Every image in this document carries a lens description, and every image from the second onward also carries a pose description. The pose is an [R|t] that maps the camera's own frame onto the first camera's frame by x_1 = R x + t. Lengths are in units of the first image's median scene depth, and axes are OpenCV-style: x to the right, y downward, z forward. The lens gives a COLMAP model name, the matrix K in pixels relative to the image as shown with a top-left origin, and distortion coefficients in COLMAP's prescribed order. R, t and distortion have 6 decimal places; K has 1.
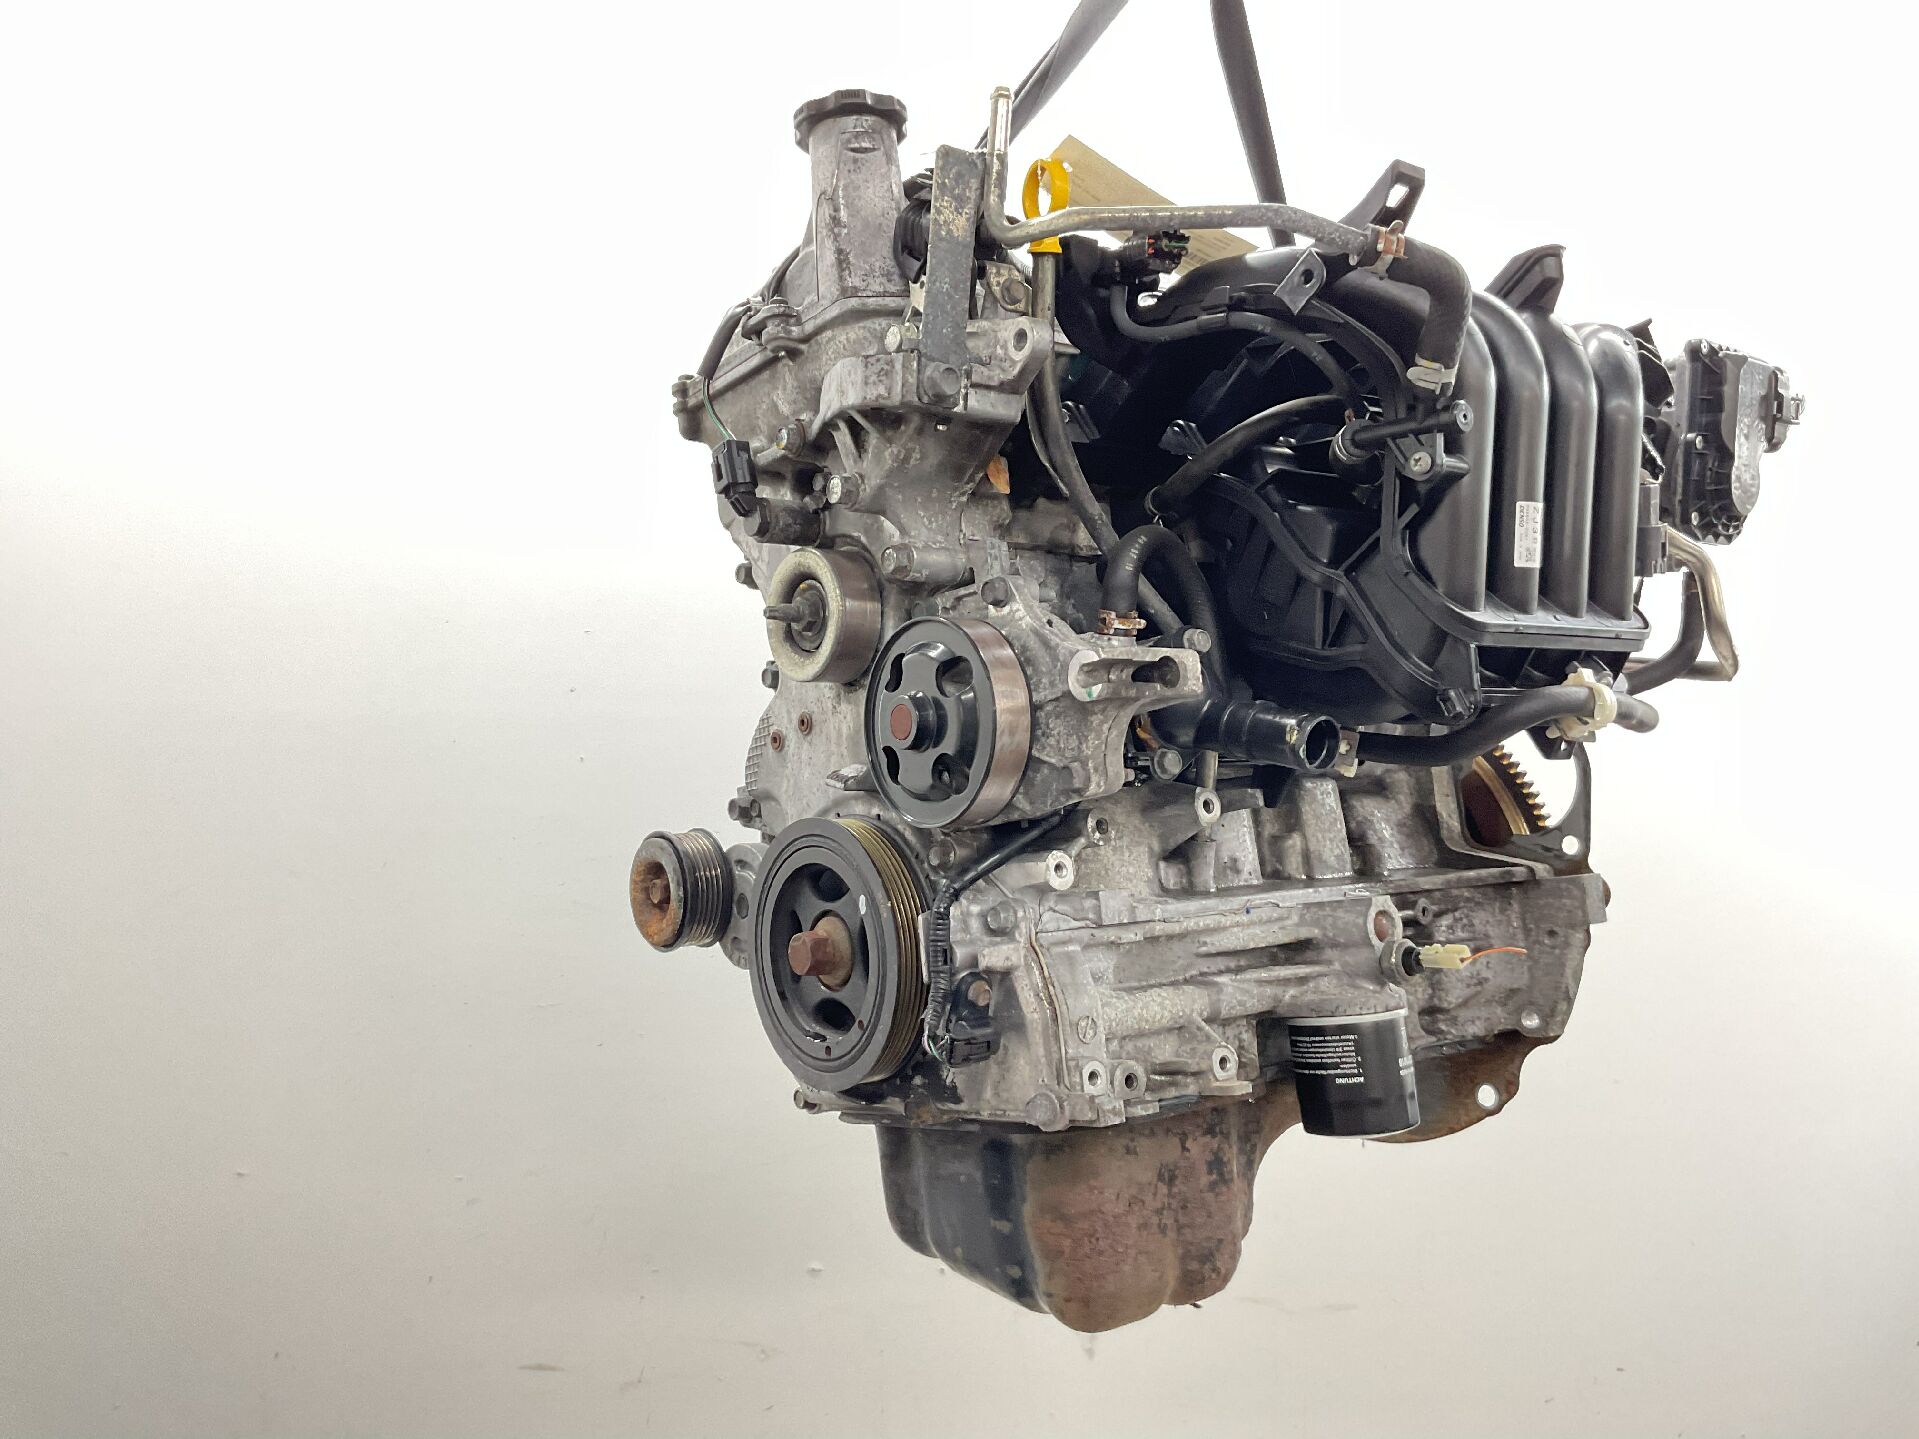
lens RADIAL K [[1567.9, 0, 959.5], [0, 1567.9, 719.5], [0, 0, 1]] dist [0.108589, -0.215627]
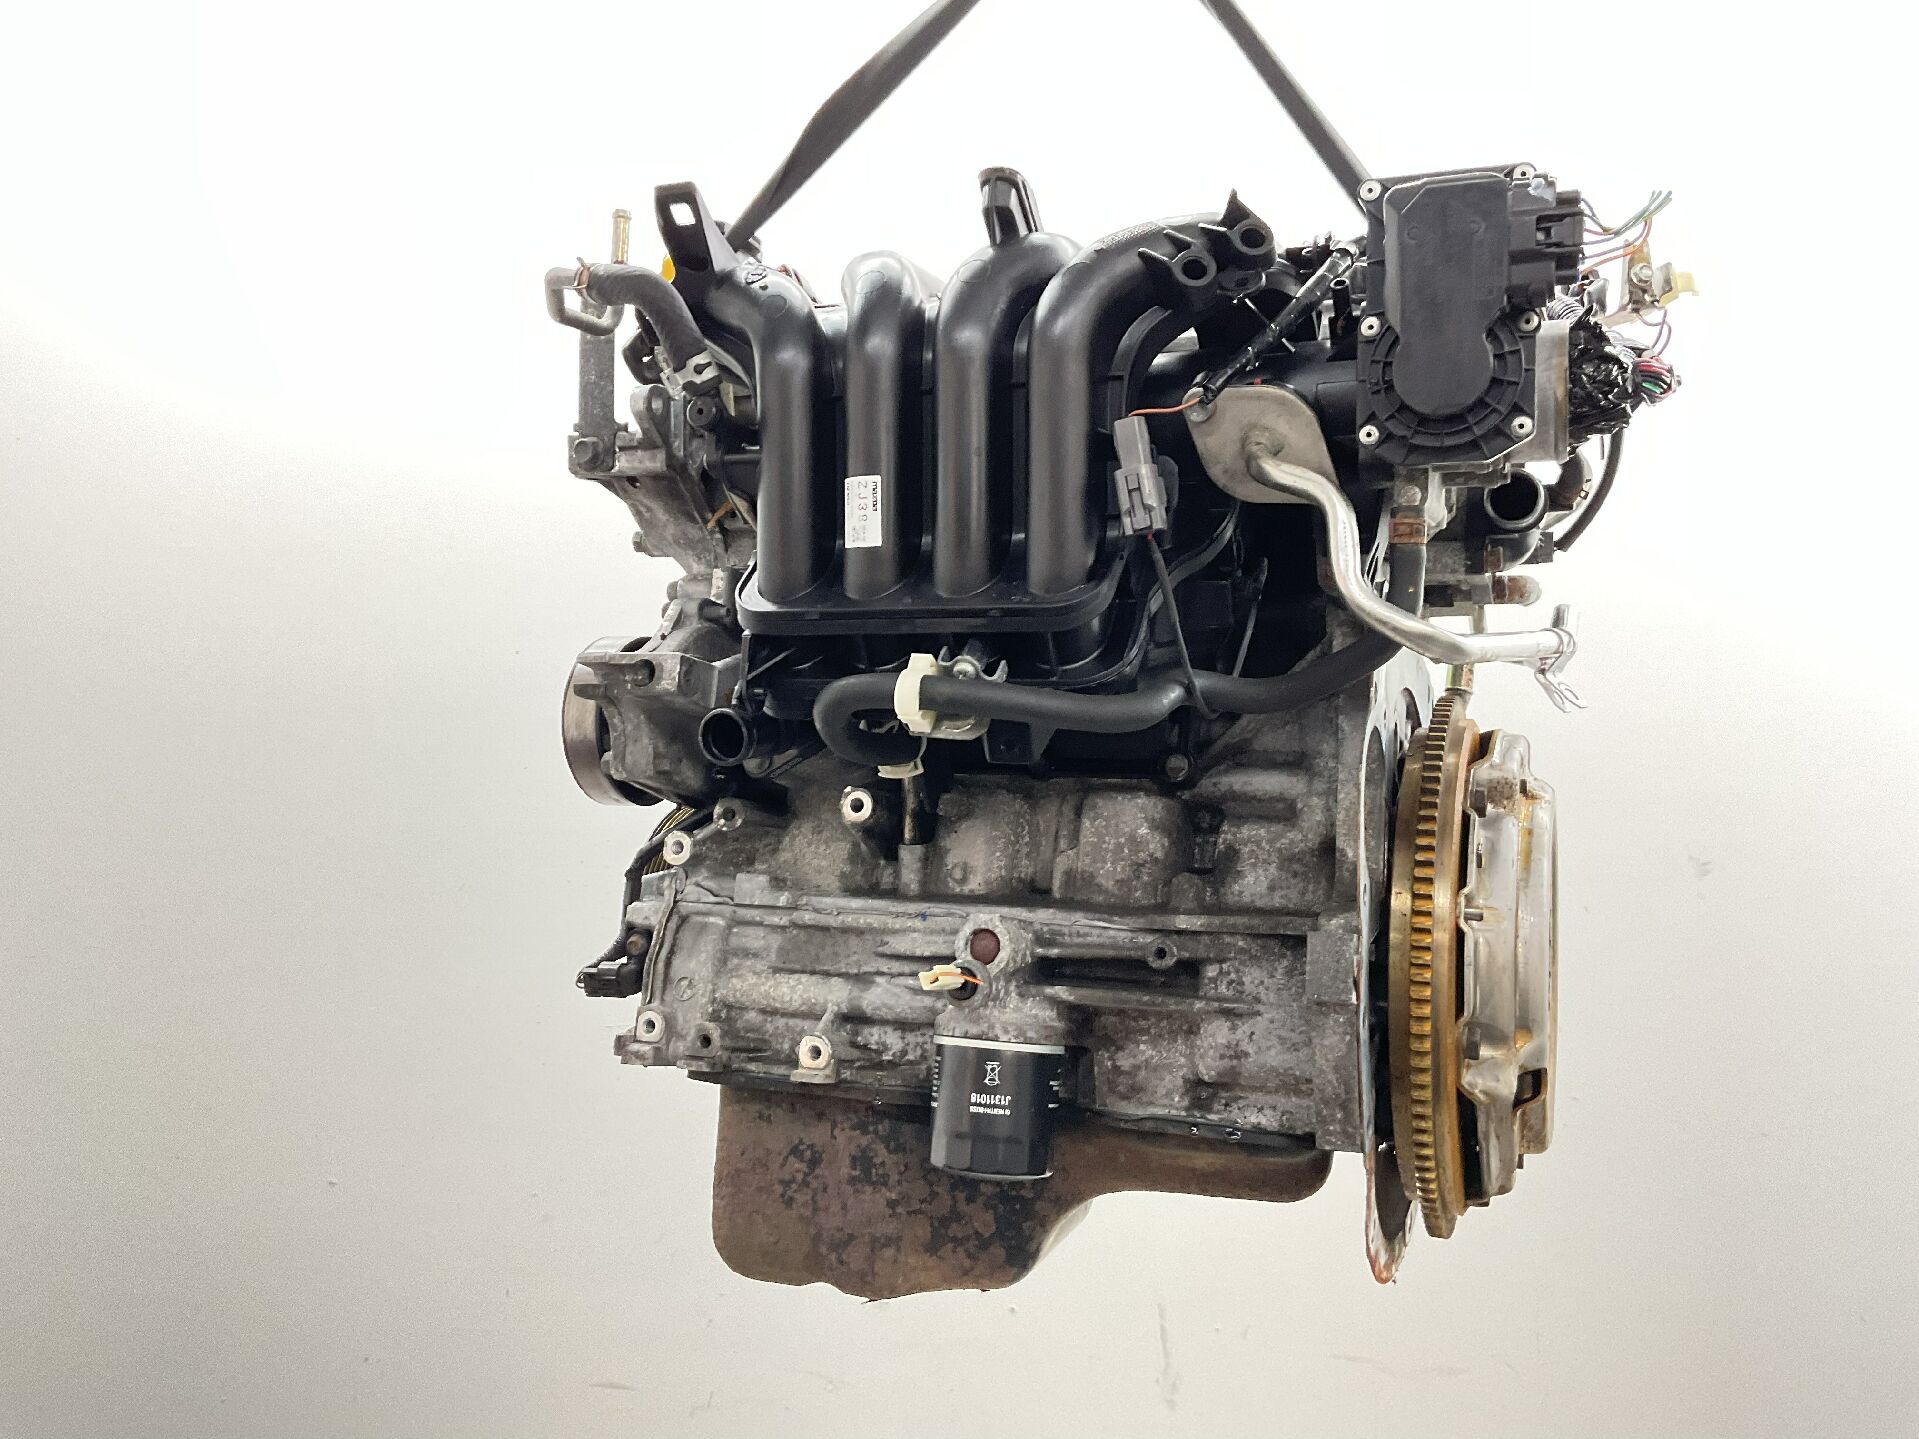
lens RADIAL K [[1567.9, 0, 959.5], [0, 1567.9, 719.5], [0, 0, 1]] dist [0.108589, -0.215627]
pose [[0.496043, -0.011195, -0.868226, 1.075956], [-0.022181, 0.999427, -0.025560, 0.023900], [0.868015, 0.031937, 0.495511, 0.548220]]
